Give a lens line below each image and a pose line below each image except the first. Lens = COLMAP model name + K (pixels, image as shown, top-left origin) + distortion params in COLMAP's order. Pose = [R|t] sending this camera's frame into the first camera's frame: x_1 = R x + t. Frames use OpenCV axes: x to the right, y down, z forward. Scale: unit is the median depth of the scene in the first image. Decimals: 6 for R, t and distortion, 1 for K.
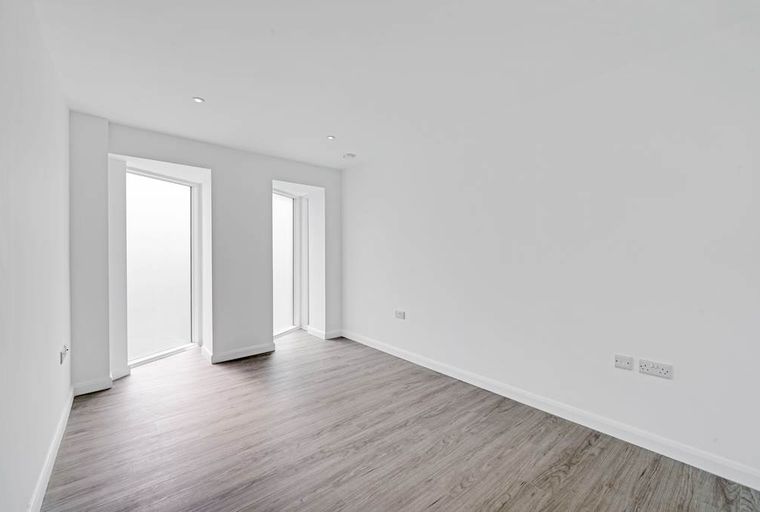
lens RADIAL K [[314.7, 0, 379.5], [0, 314.7, 255.4], [0, 0, 1]] dist [0.001431, -0.001162]
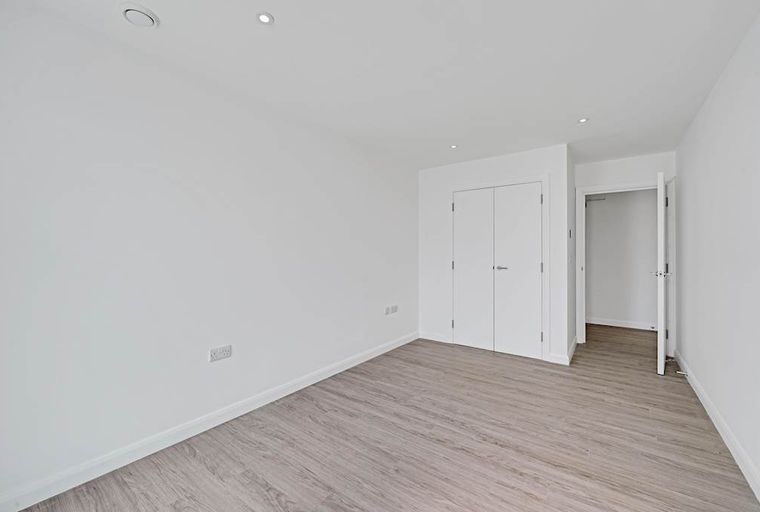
lens RADIAL K [[314.7, 0, 378.8], [0, 314.7, 253.4], [0, 0, 1]] dist [0.001431, -0.001162]
pose [[-0.237138, -0.000082, 0.971476, -0.929248], [0.003020, 0.999995, 0.000822, -0.006576], [-0.971471, 0.003129, -0.237137, 1.311354]]
